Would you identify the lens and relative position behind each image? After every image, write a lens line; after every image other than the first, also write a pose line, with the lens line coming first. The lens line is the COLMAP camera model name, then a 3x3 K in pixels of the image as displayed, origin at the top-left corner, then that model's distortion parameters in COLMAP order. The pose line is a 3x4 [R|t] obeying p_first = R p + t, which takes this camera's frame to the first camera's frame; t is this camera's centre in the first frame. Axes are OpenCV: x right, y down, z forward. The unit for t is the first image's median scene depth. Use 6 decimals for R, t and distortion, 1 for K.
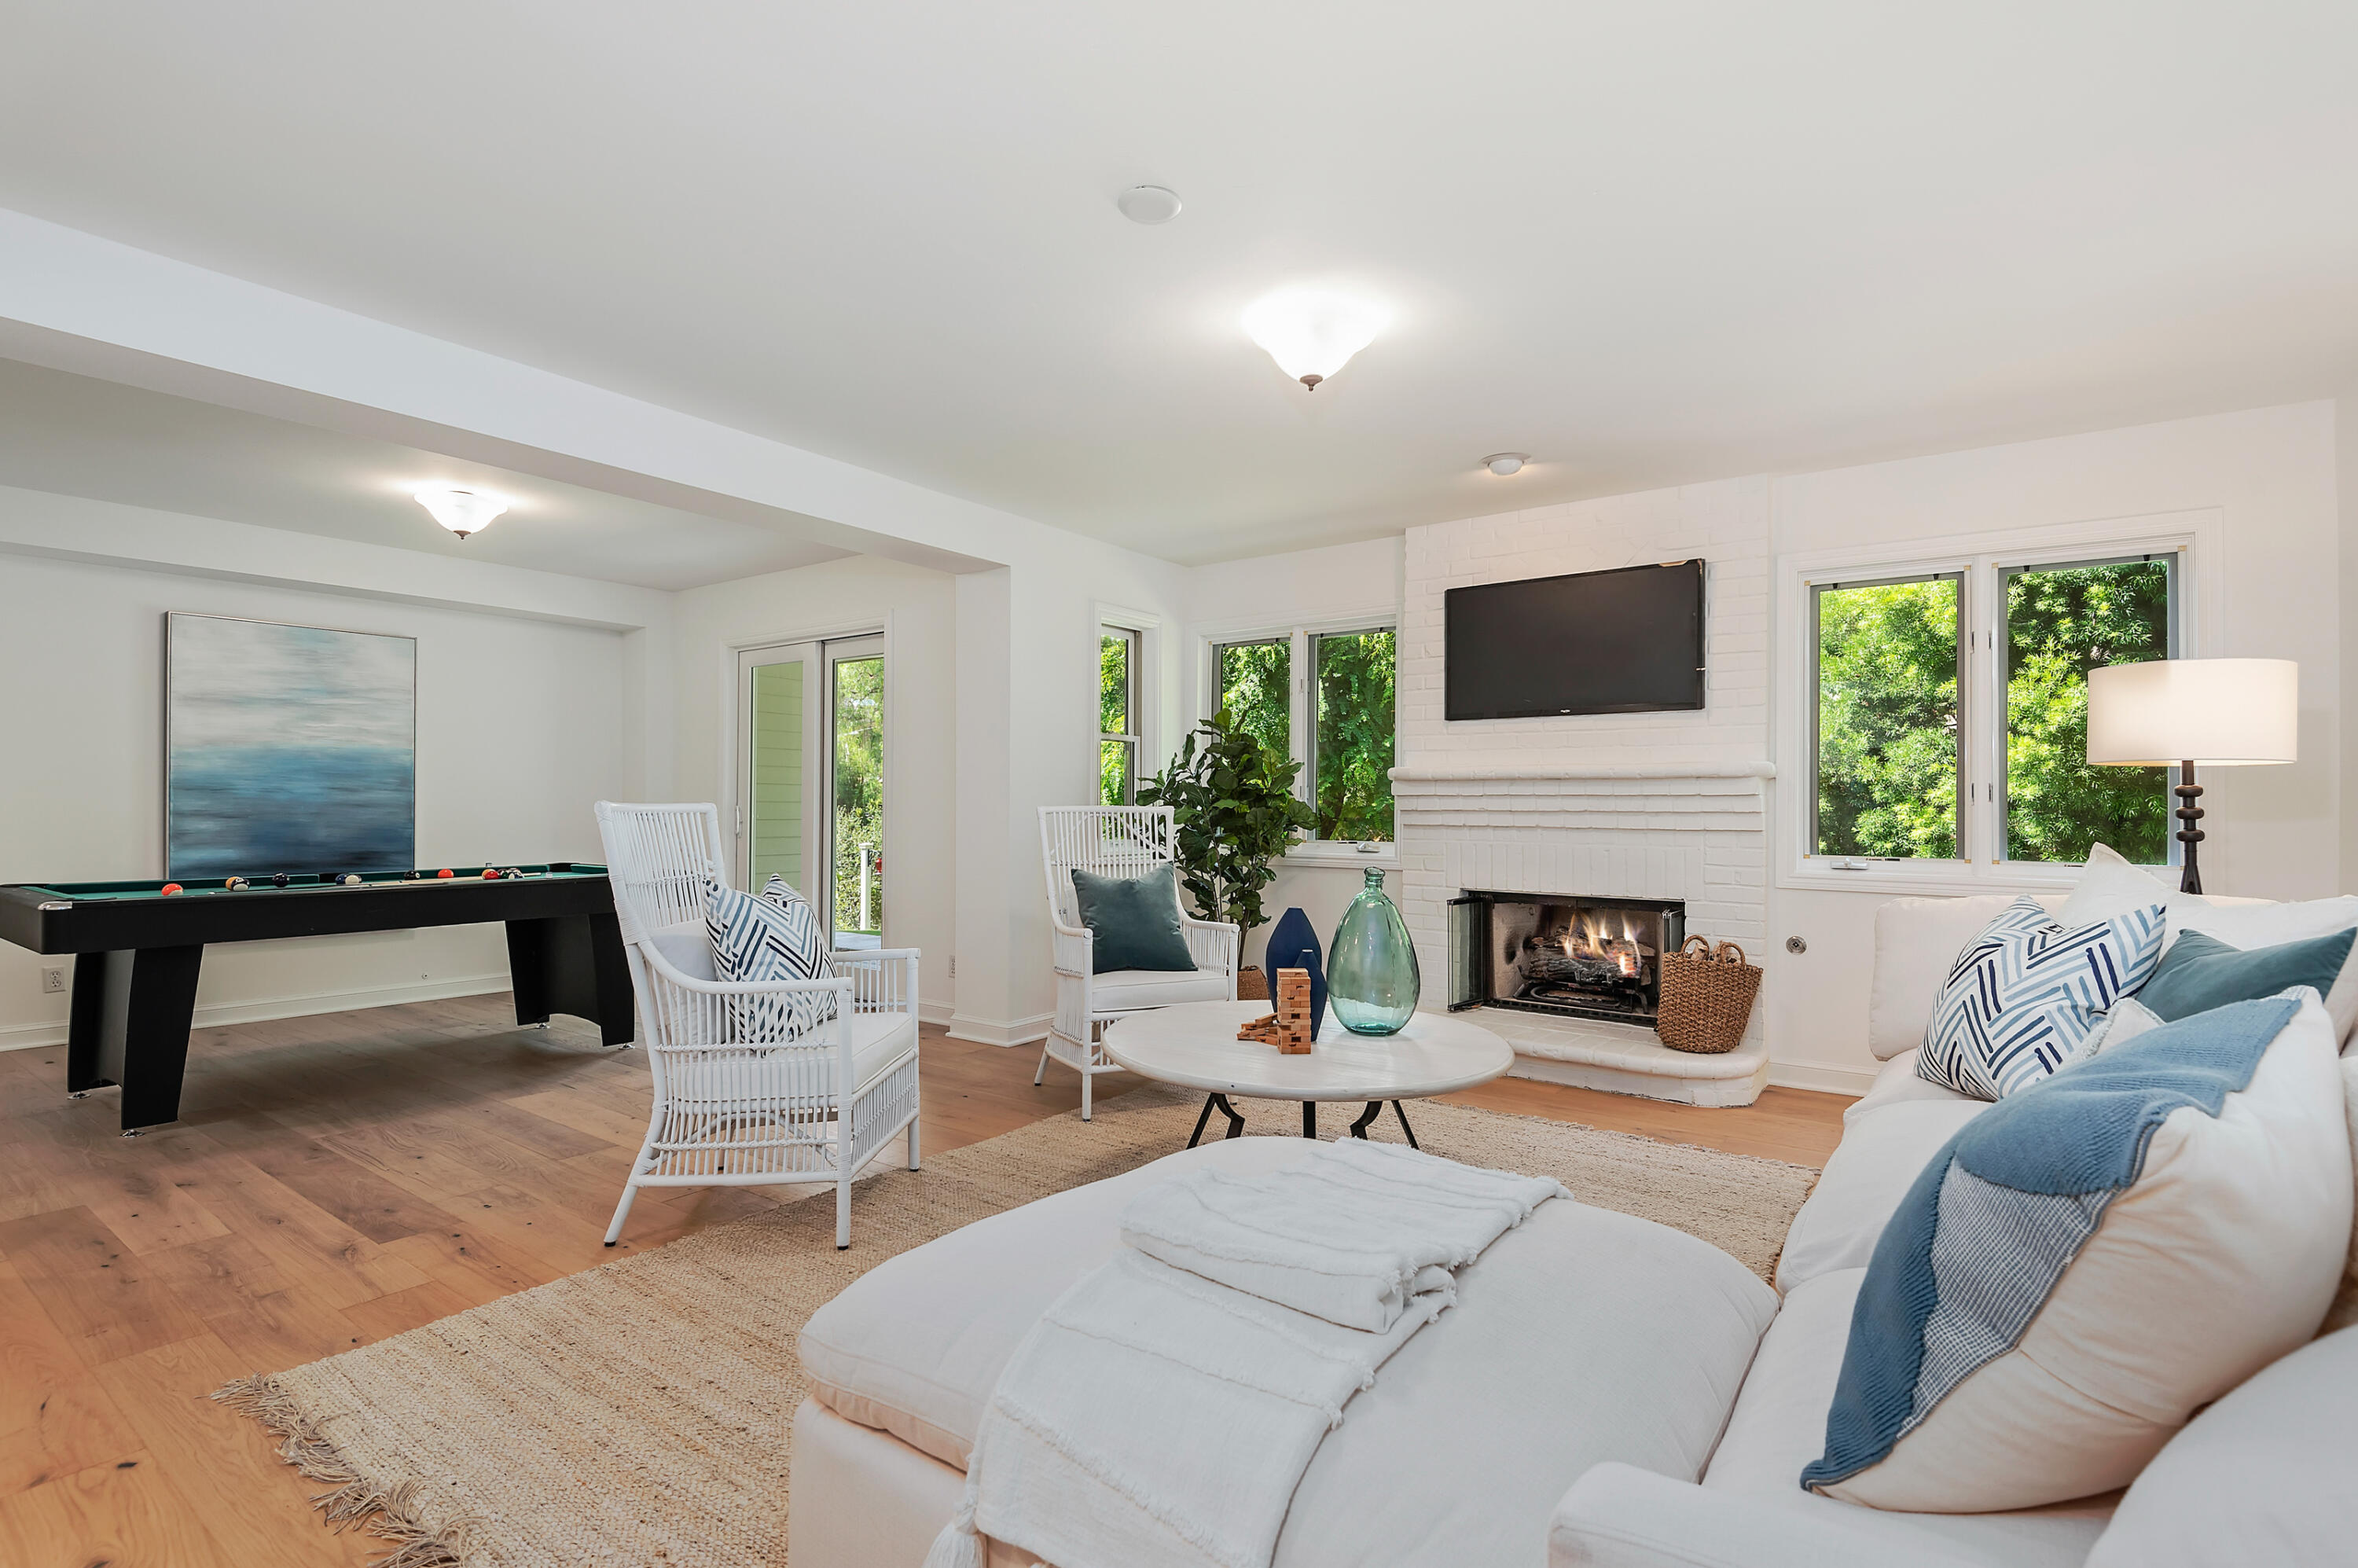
lens RADIAL K [[1092.2, 0, 1174.8], [0, 1092.2, 804.6], [0, 0, 1]] dist [0.048019, -0.041522]
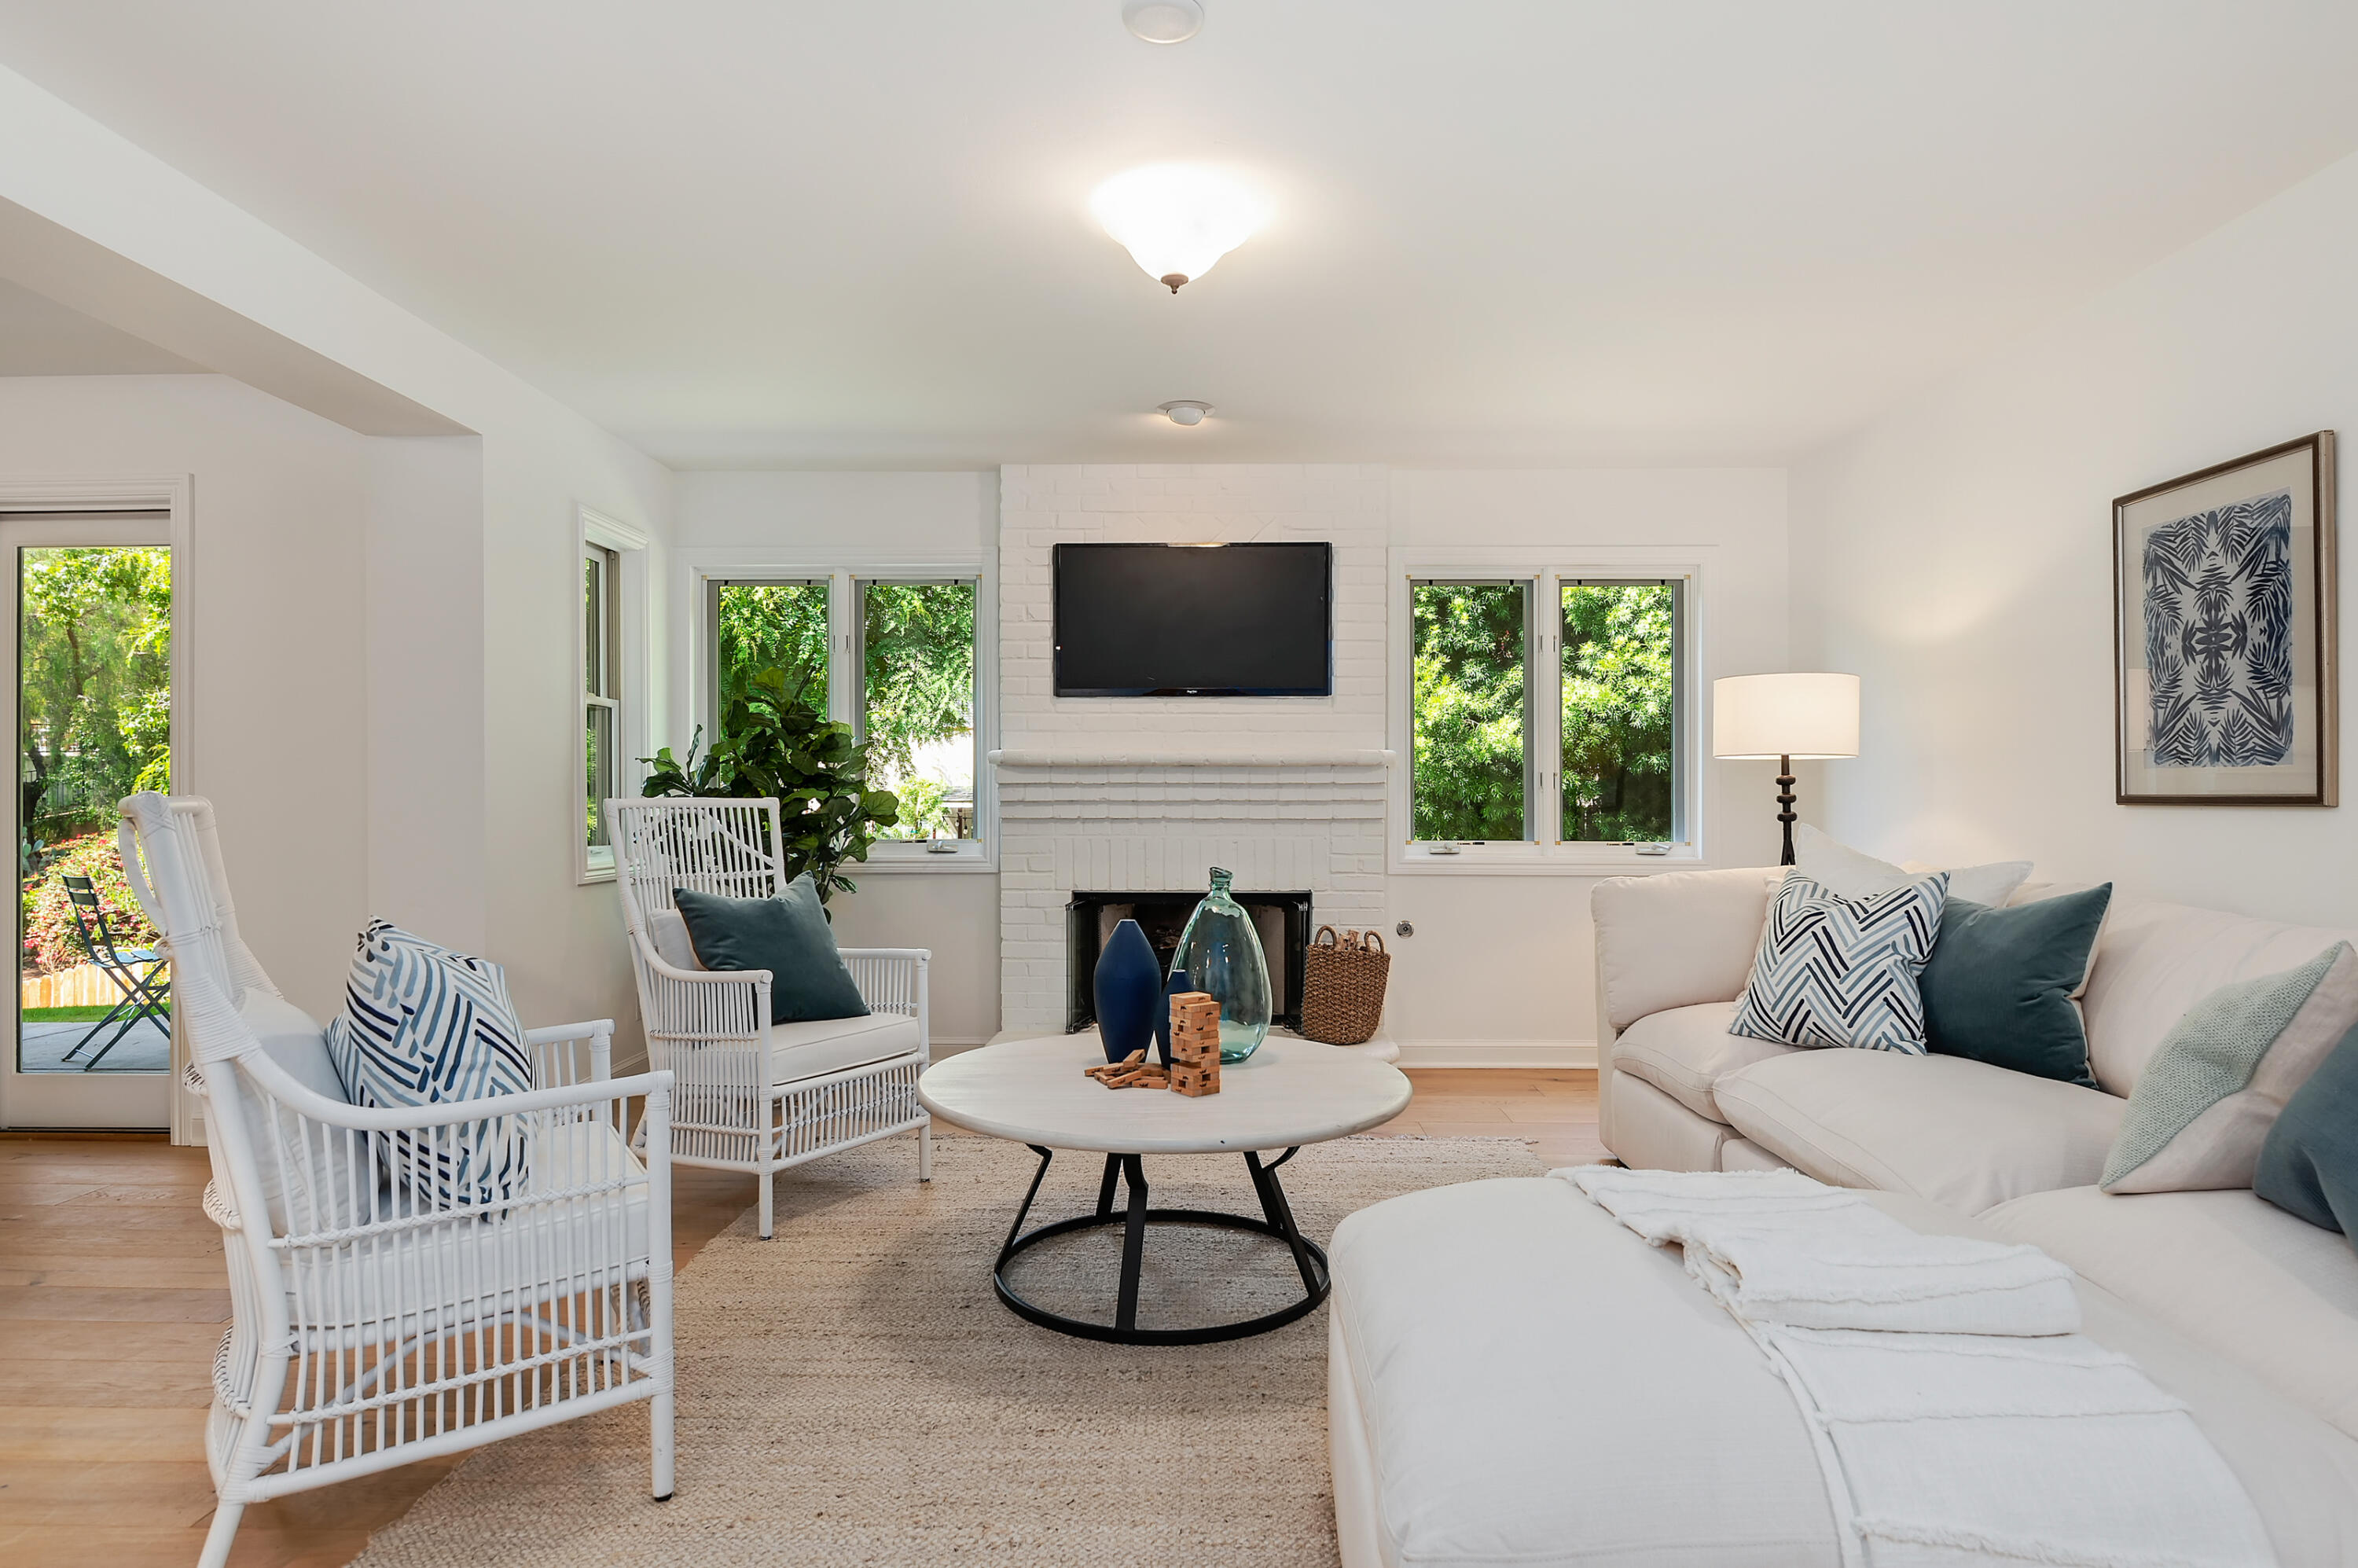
lens RADIAL K [[1291.8, 0, 1185.6], [0, 1291.8, 798.1], [0, 0, 1]] dist [0.029829, -0.000554]
pose [[0.823047, -0.006449, 0.567936, -0.276834], [0.004287, 0.999978, 0.005141, -0.001667], [-0.567957, -0.001796, 0.823056, 0.121848]]
